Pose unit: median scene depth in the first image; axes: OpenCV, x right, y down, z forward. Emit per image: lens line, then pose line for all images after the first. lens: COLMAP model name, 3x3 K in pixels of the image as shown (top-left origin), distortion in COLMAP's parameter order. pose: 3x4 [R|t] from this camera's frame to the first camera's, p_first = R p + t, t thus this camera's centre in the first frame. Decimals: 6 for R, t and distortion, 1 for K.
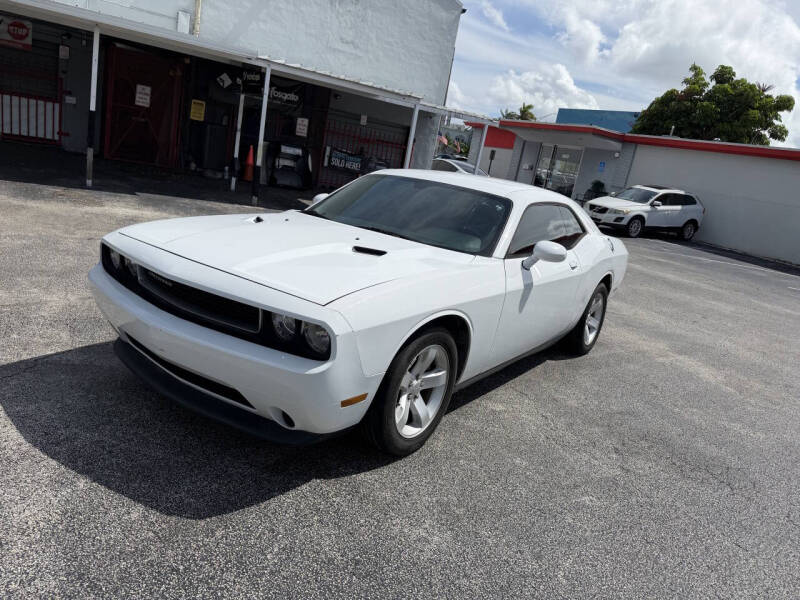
lens RADIAL K [[558.0, 0, 400.0], [0, 558.0, 300.0], [0, 0, 1]] dist [0.064501, -0.086328]
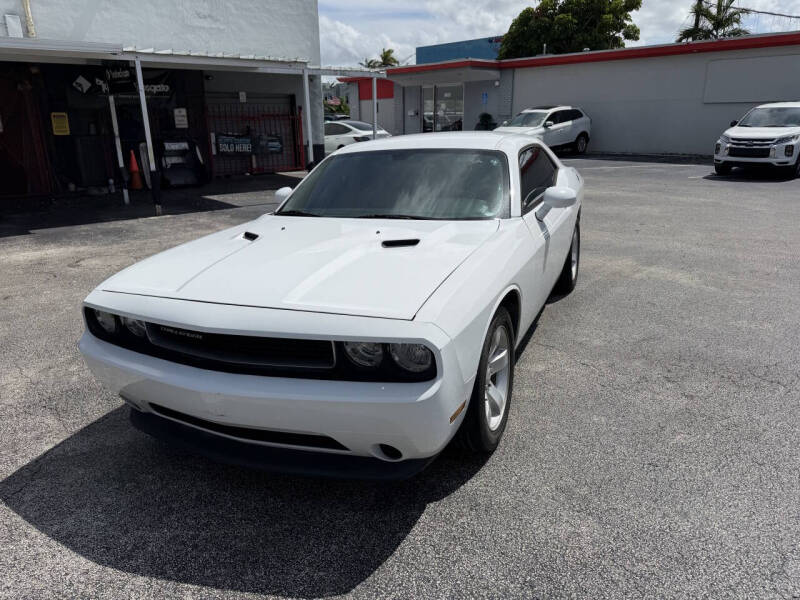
lens RADIAL K [[564.7, 0, 398.7], [0, 564.7, 302.3], [0, 0, 1]] dist [0.023317, -0.029792]
pose [[0.958546, -0.246737, 0.142515, -0.044808], [0.236308, 0.967843, 0.086244, -0.015772], [-0.159211, -0.048991, 0.986028, 0.022614]]
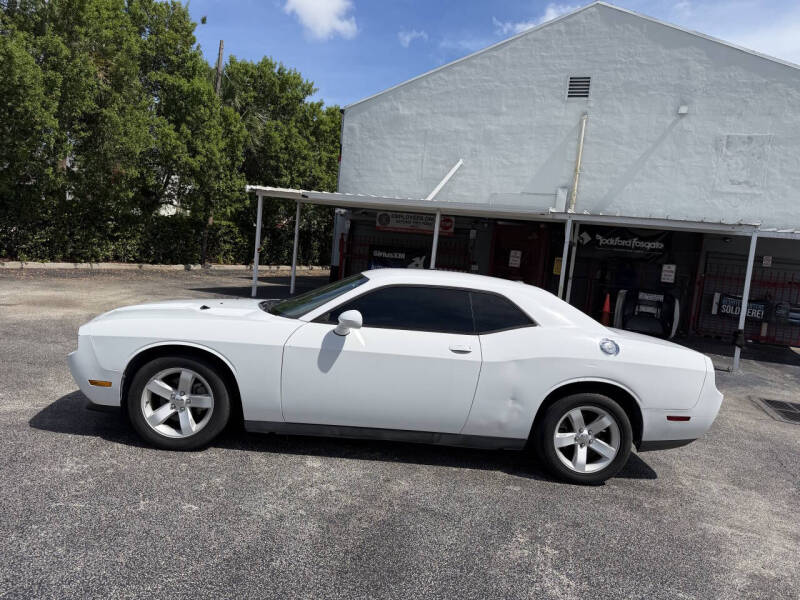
lens RADIAL K [[557.3, 0, 402.3], [0, 557.3, 311.3], [0, 0, 1]] dist [0.056701, -0.091910]
pose [[0.640837, -0.030219, -0.767082, 0.300609], [-0.182403, 0.964616, -0.190384, 0.021849], [0.745693, 0.261923, 0.612649, 0.103875]]
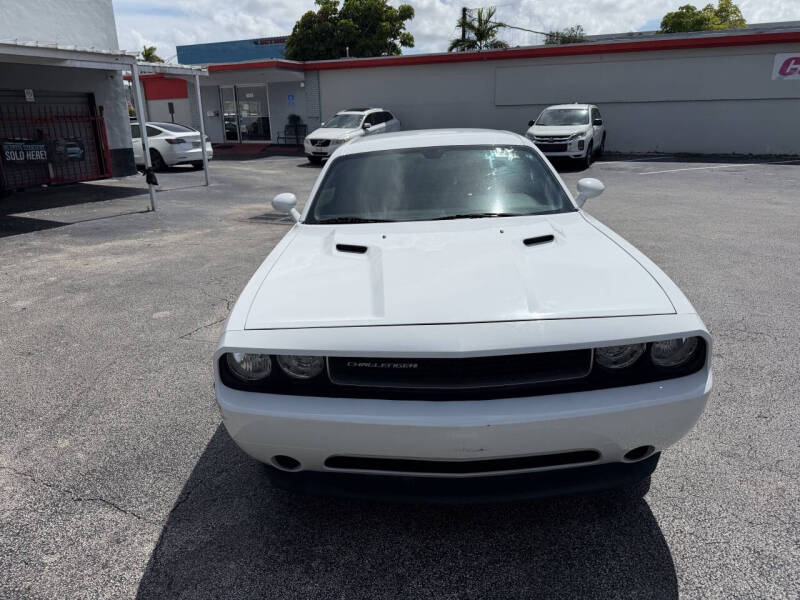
lens RADIAL K [[558.0, 0, 400.0], [0, 558.0, 300.0], [0, 0, 1]] dist [0.064501, -0.086328]
pose [[0.812762, -0.352663, 0.463731, -0.141845], [0.304249, 0.935742, 0.178378, -0.047081], [-0.496840, -0.003890, 0.867833, 0.075718]]
